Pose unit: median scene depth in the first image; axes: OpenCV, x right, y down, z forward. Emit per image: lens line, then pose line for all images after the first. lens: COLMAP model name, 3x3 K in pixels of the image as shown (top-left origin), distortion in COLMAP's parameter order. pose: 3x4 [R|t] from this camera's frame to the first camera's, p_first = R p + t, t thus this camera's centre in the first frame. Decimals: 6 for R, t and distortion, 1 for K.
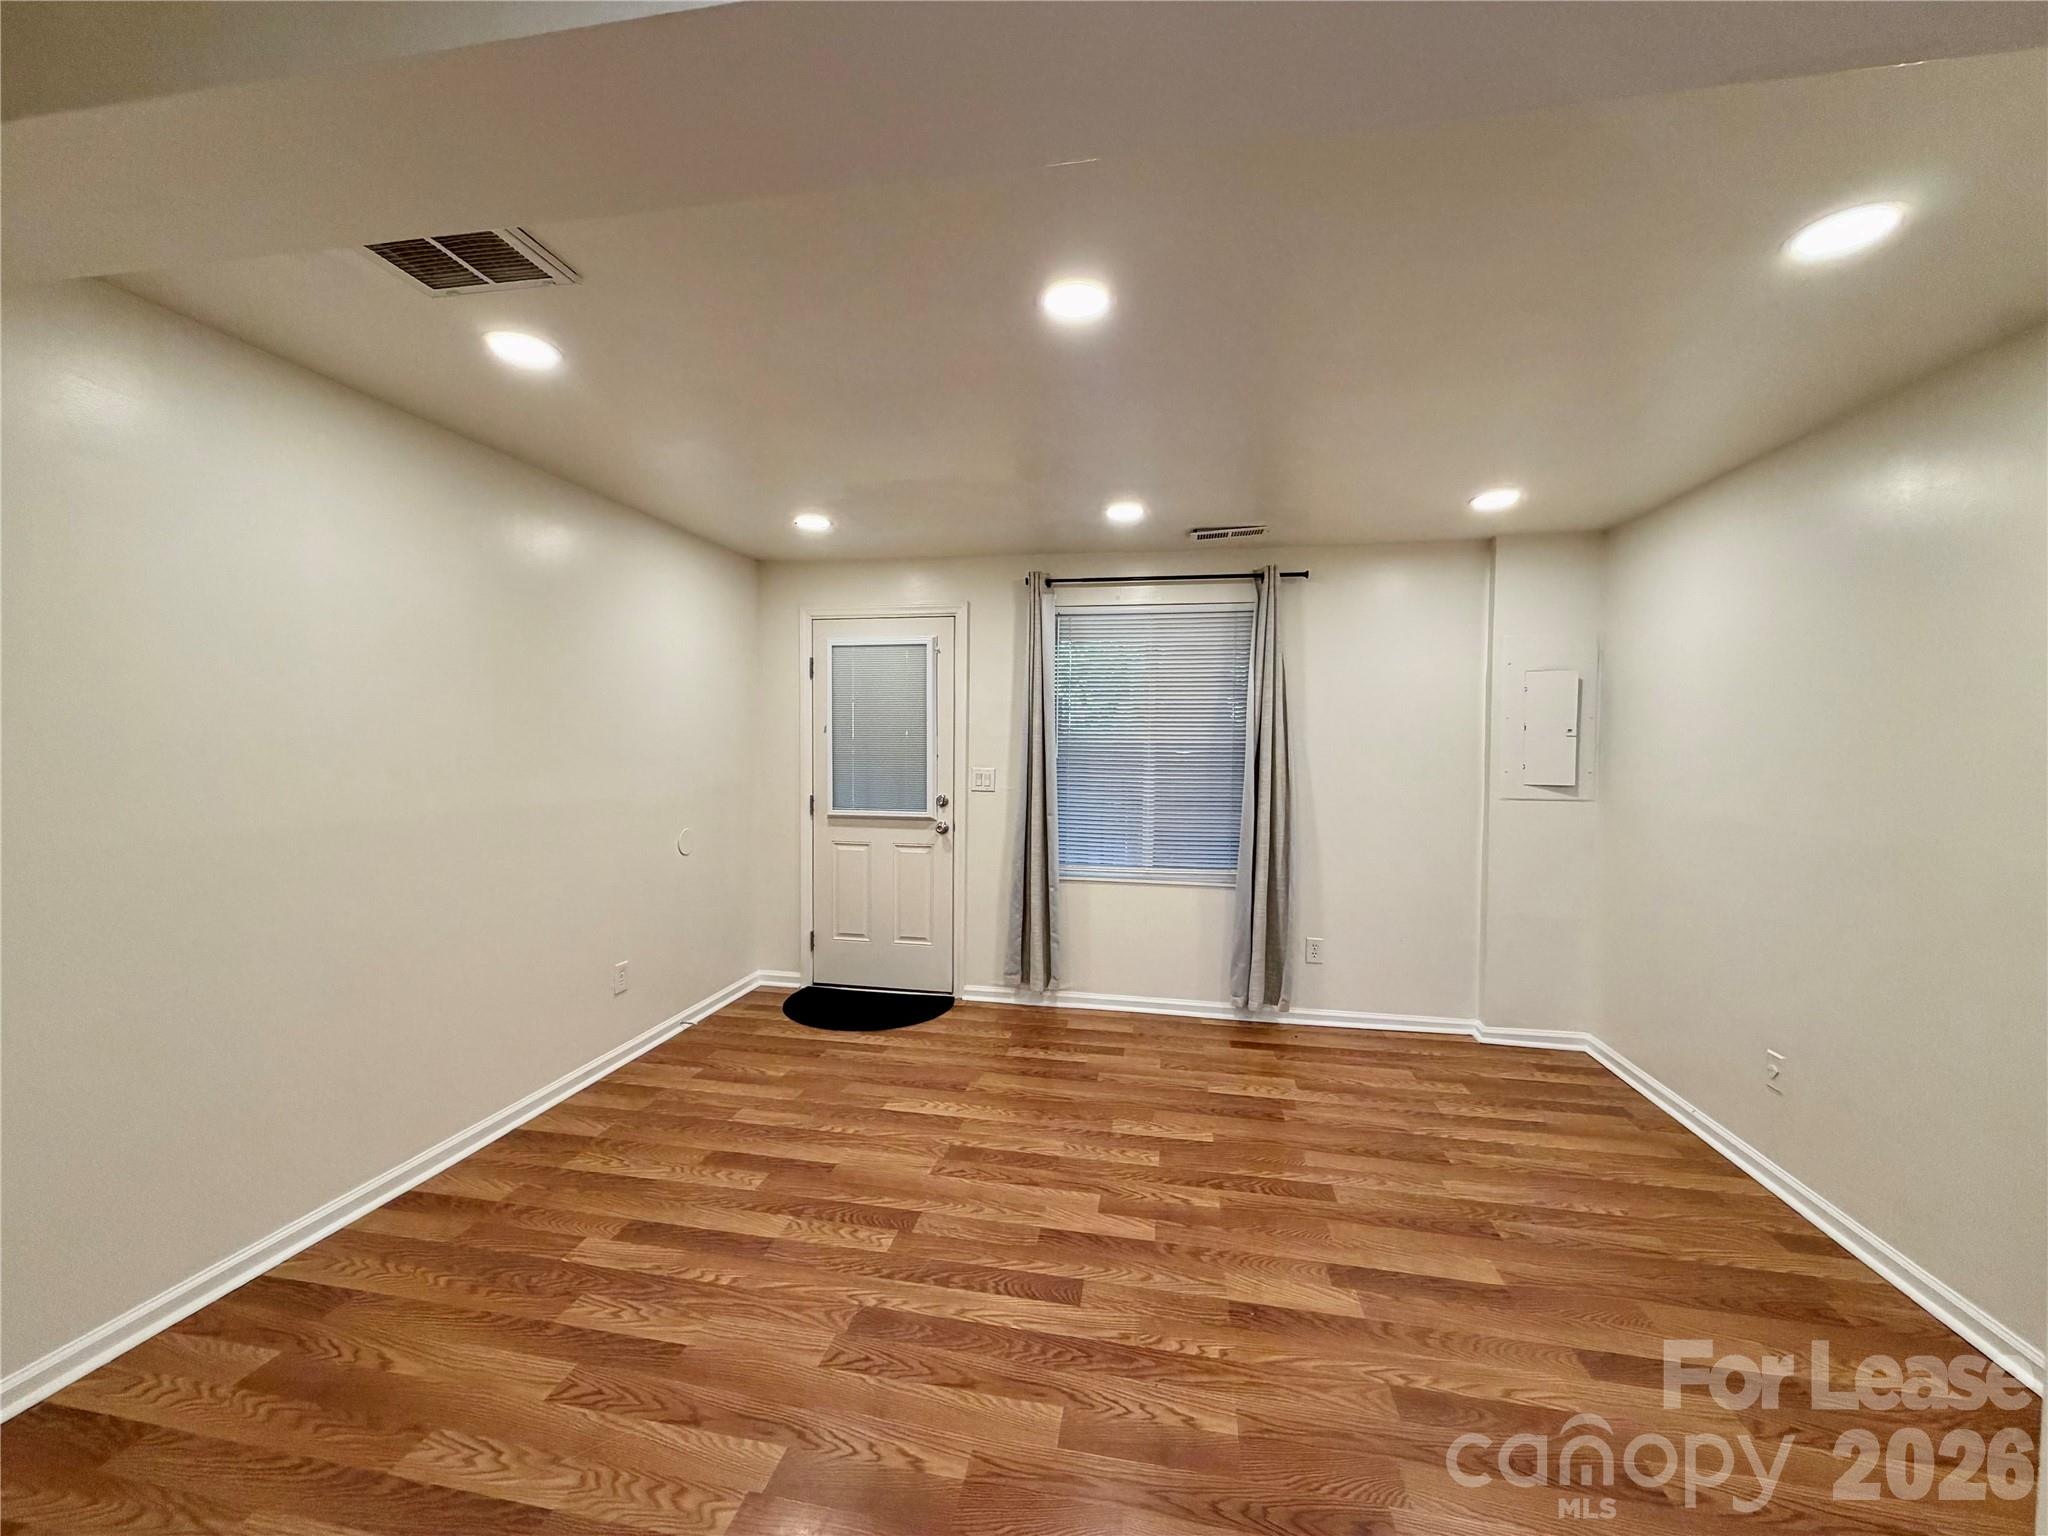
lens RADIAL K [[814.9, 0, 1016.8], [0, 814.9, 769.8], [0, 0, 1]] dist [-0.000306, 0.000257]
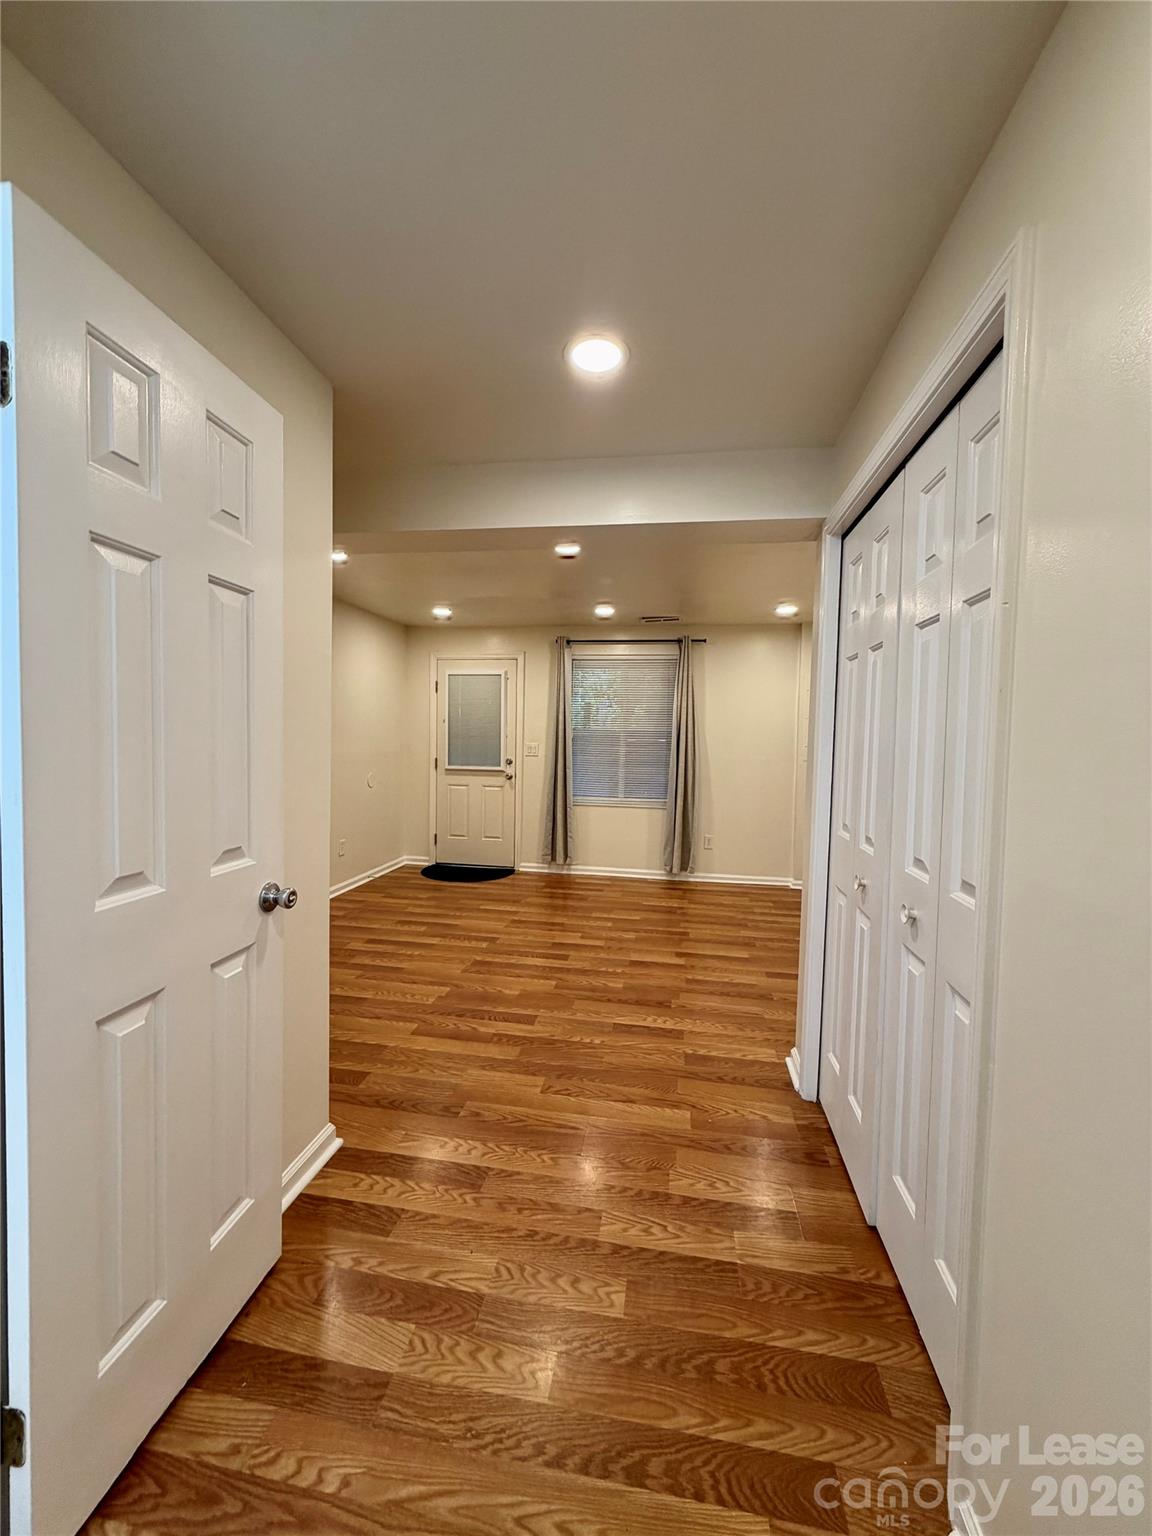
lens RADIAL K [[611.2, 0, 574.9], [0, 611.2, 764.6], [0, 0, 1]] dist [-0.000306, 0.000257]
pose [[0.999733, 0.009439, 0.021113, 0.029245], [-0.009660, 0.999899, 0.010402, 0.033380], [-0.021013, -0.010603, 0.999723, -0.402577]]
